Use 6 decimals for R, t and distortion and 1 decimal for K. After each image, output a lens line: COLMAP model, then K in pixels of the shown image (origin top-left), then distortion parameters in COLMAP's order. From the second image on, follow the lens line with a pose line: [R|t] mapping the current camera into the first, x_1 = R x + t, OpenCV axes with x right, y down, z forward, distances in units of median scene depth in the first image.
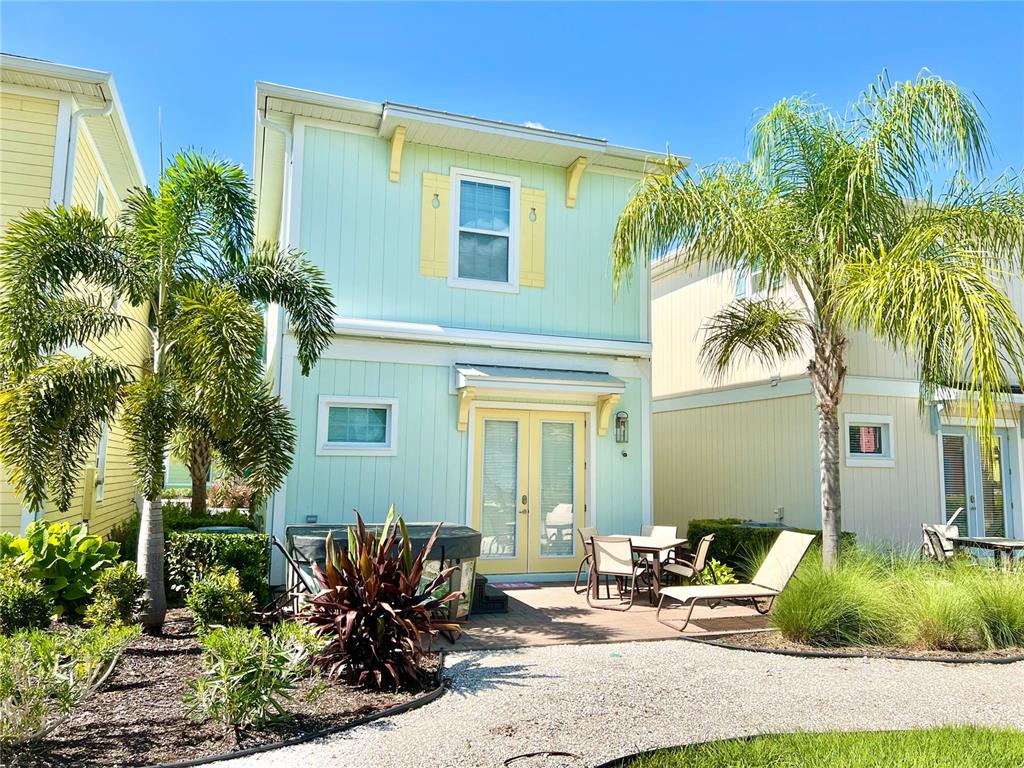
lens RADIAL K [[759.6, 0, 516.3], [0, 759.6, 391.8], [0, 0, 1]] dist [0.006617, -0.006279]
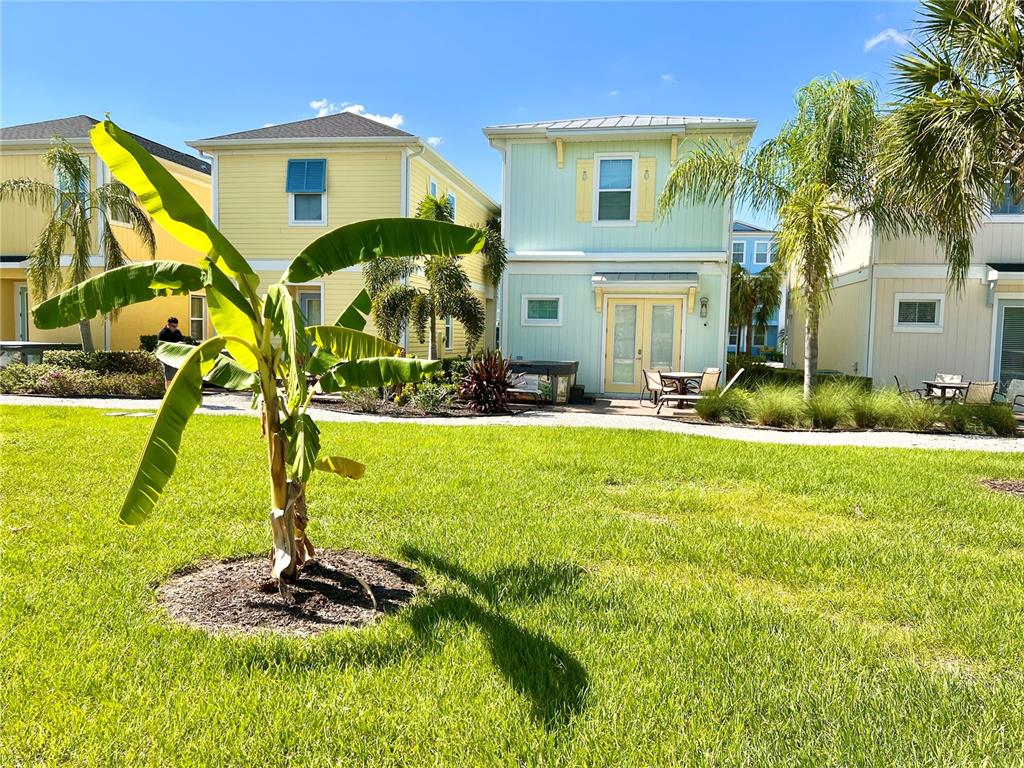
lens RADIAL K [[759.6, 0, 508.0], [0, 759.6, 383.7], [0, 0, 1]] dist [0.006617, -0.006279]
pose [[0.872323, 0.030823, -0.487958, 0.583683], [0.045153, 0.988667, 0.143171, -0.043037], [0.486841, -0.146925, 0.861045, -0.607092]]
